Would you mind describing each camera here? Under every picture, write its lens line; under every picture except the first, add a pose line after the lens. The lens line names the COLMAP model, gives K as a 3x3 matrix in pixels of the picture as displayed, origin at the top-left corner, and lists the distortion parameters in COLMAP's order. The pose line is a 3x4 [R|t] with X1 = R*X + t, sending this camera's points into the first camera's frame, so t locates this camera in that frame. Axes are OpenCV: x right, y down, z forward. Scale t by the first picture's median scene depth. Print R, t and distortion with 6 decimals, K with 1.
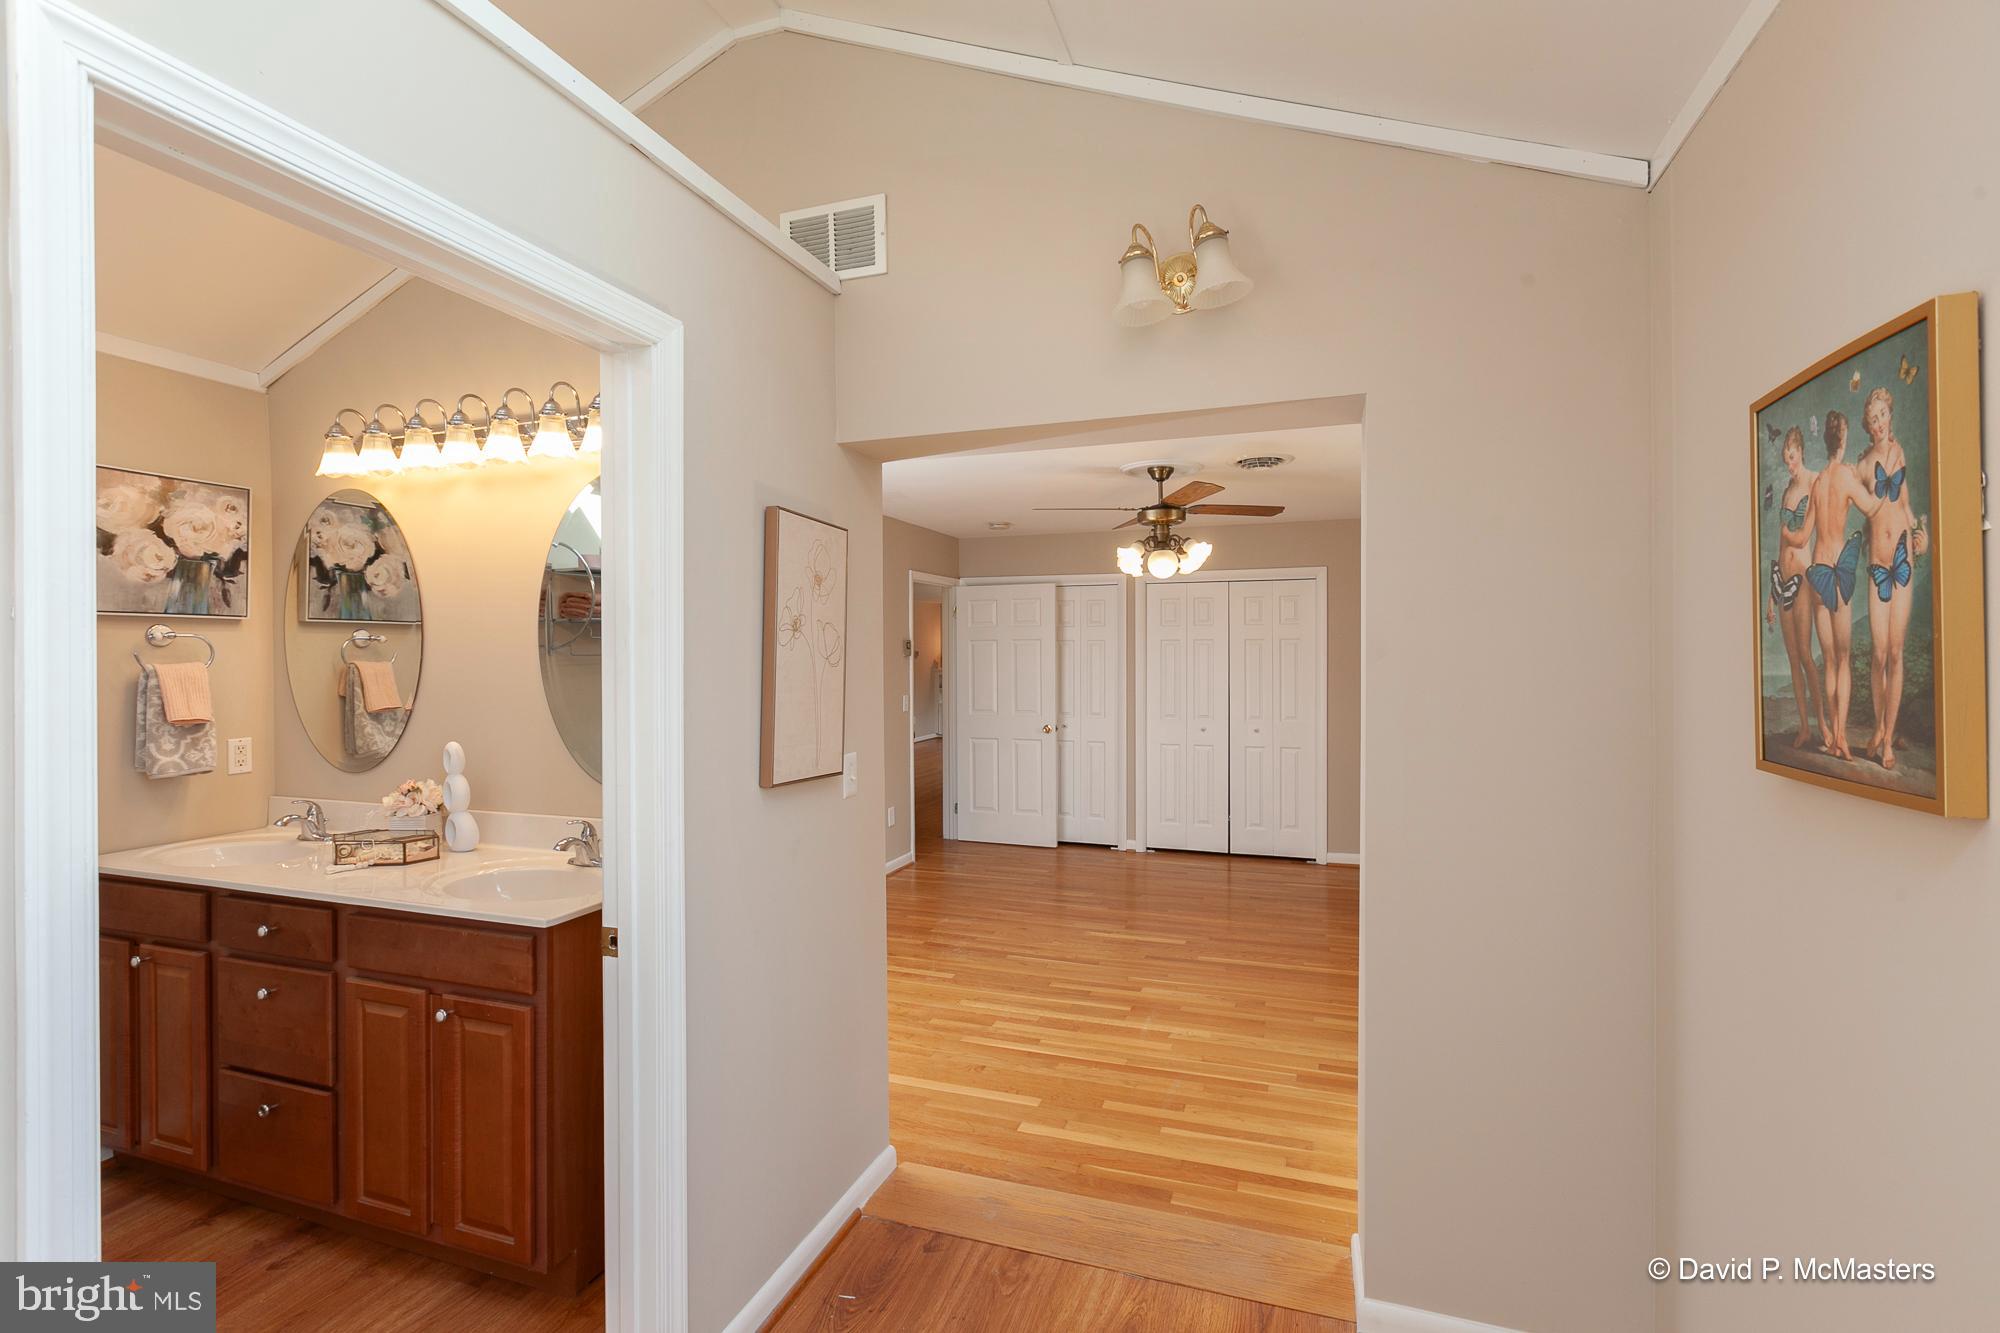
lens RADIAL K [[909.1, 0, 1000.0], [0, 909.1, 666.5], [0, 0, 1]] dist [0.000377, 0.000014]
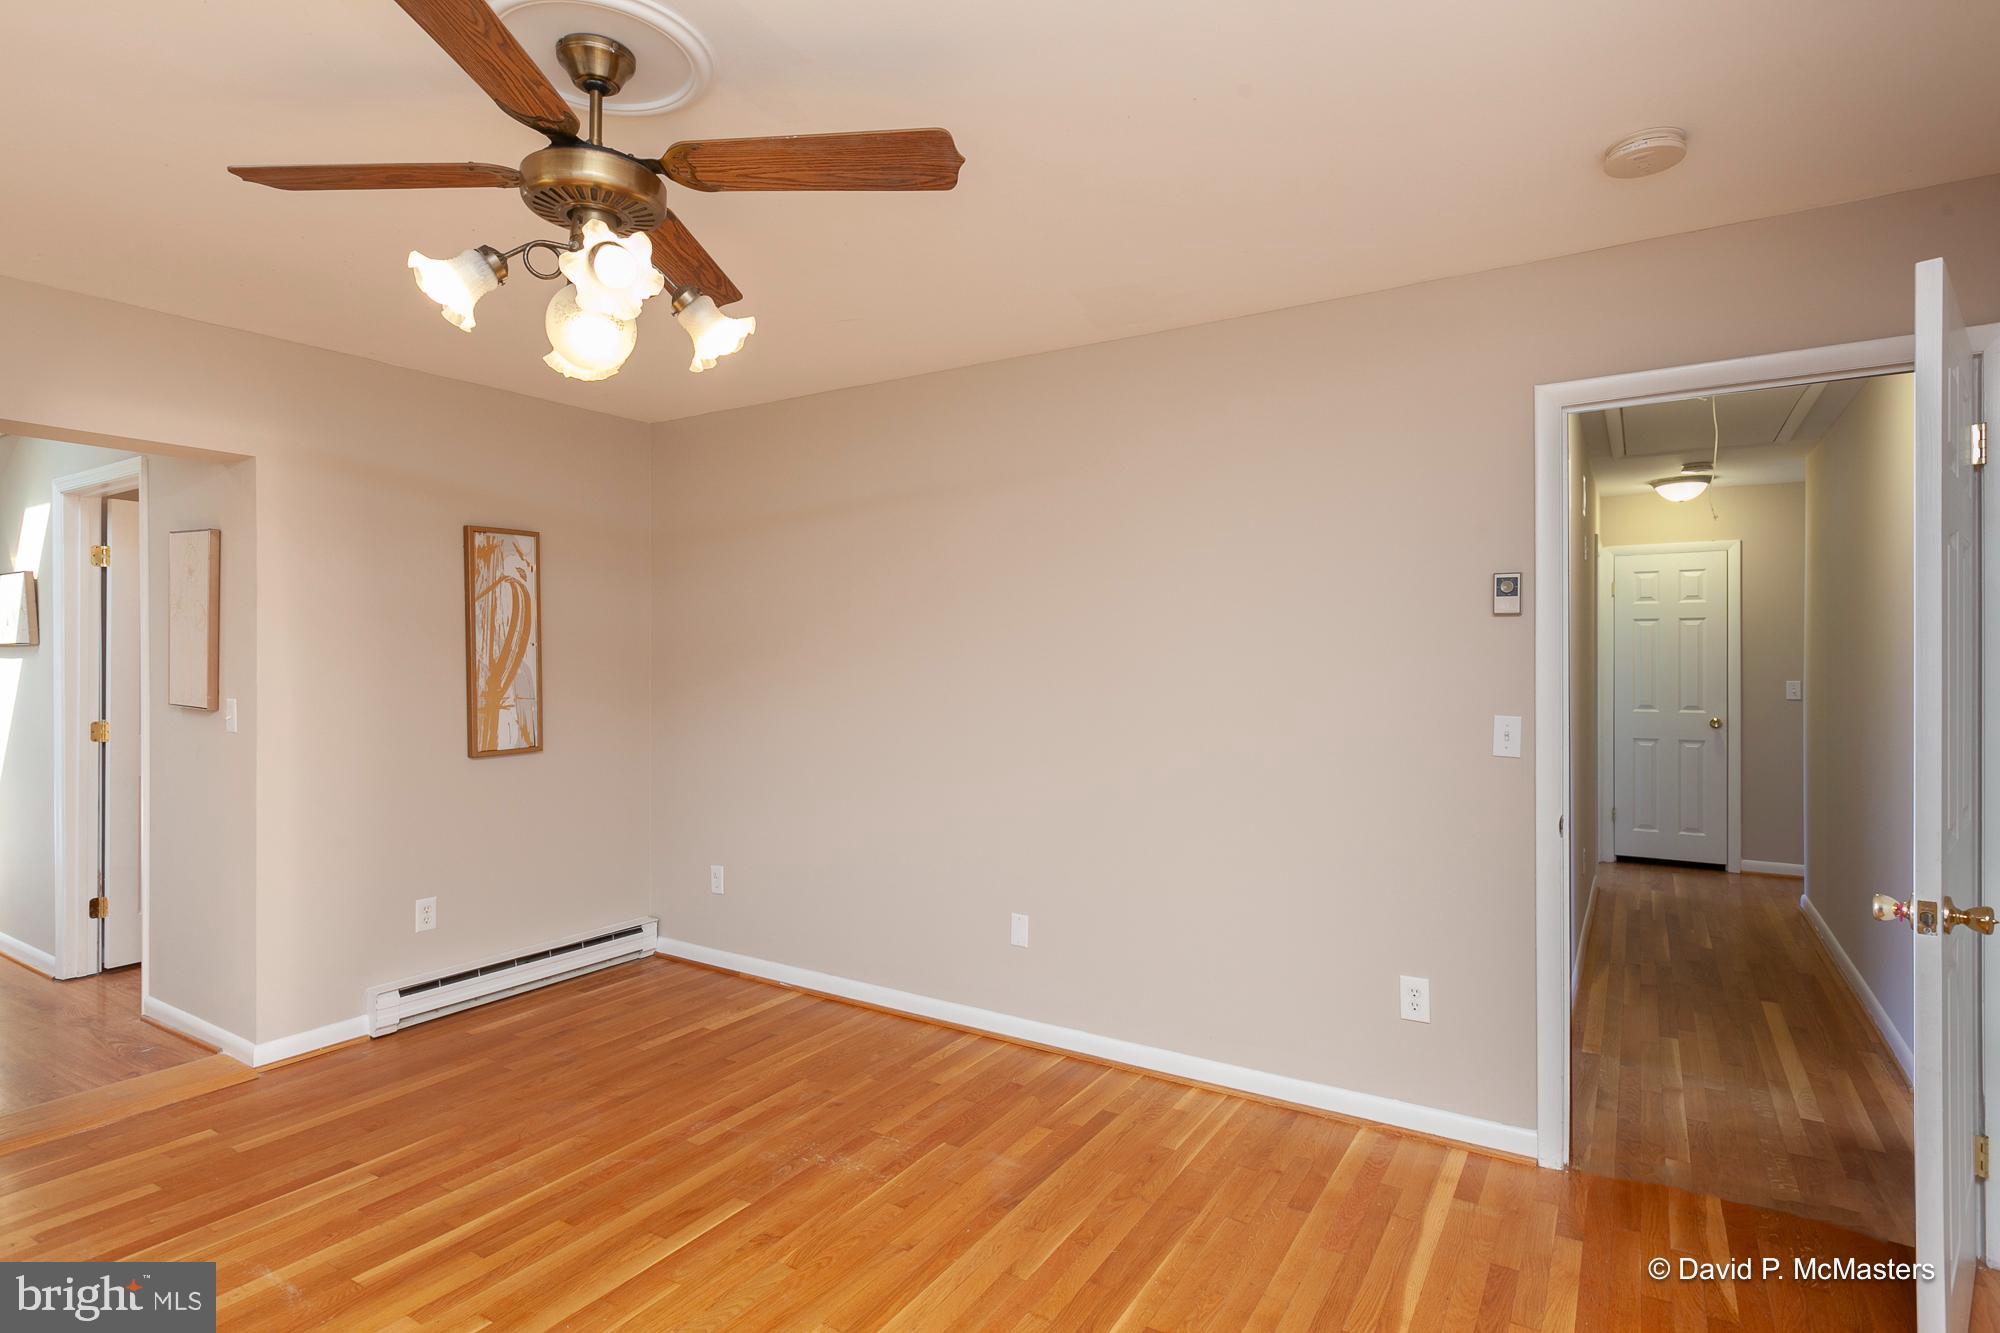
lens RADIAL K [[1017.5, 0, 1000.0], [0, 1017.5, 666.5], [0, 0, 1]] dist [-0.000772, -0.001201]
pose [[-0.222635, 0.002211, -0.974899, 0.517928], [-0.006136, 0.999974, 0.003669, 0.009965], [0.974882, 0.006799, -0.222616, 1.213879]]
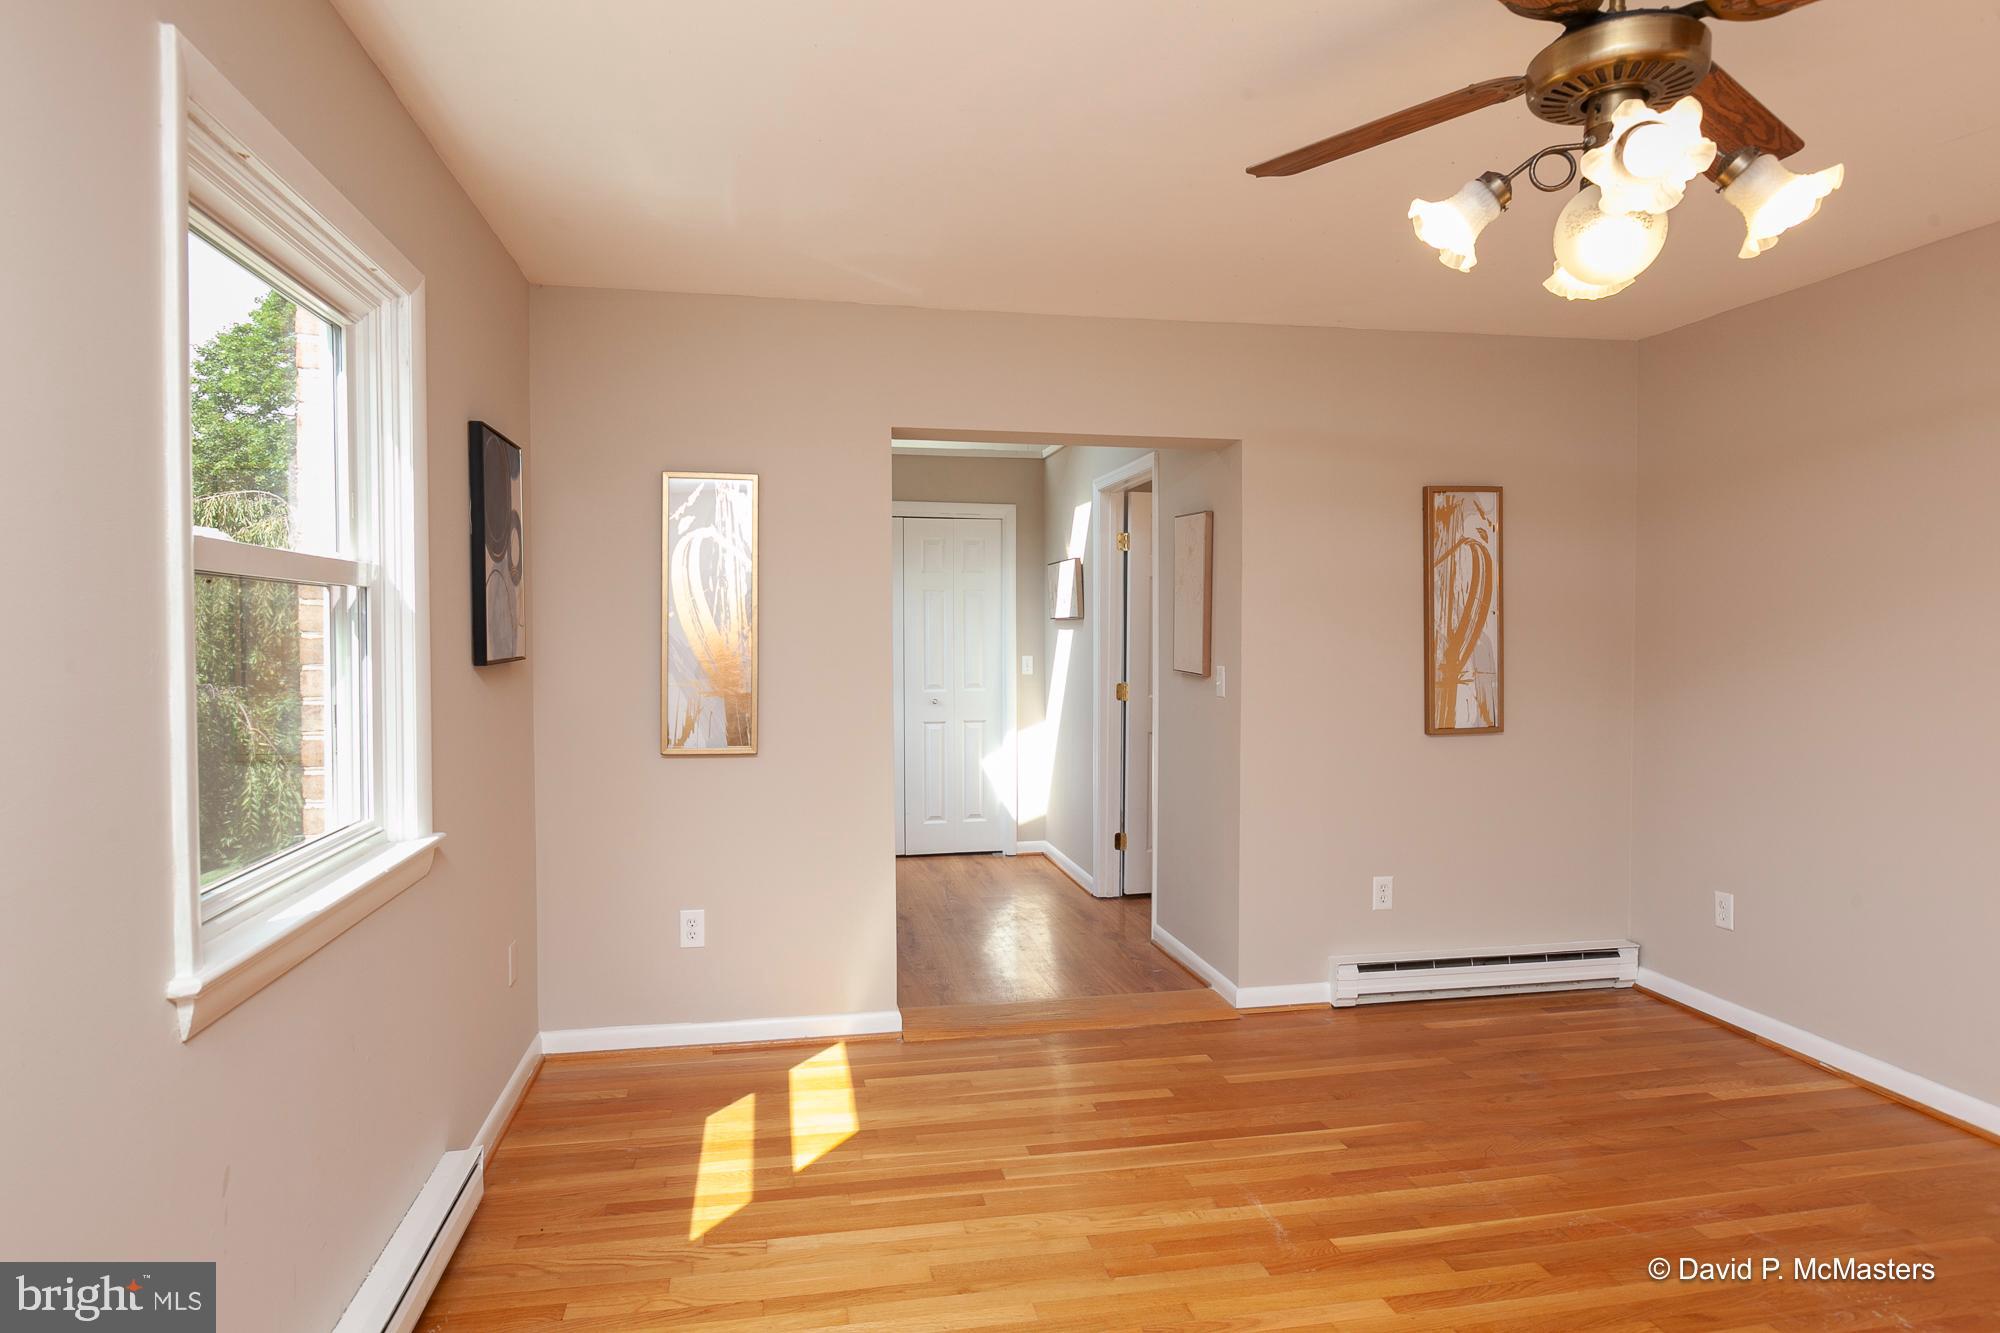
lens RADIAL K [[1147.1, 0, 999.2], [0, 1147.1, 661.2], [0, 0, 1]] dist [0.001176, -0.001094]
pose [[-0.862767, 0.009717, -0.505509, 0.531267], [-0.005270, 0.999588, 0.028208, 0.011114], [0.505575, 0.027001, -0.862360, 1.197308]]
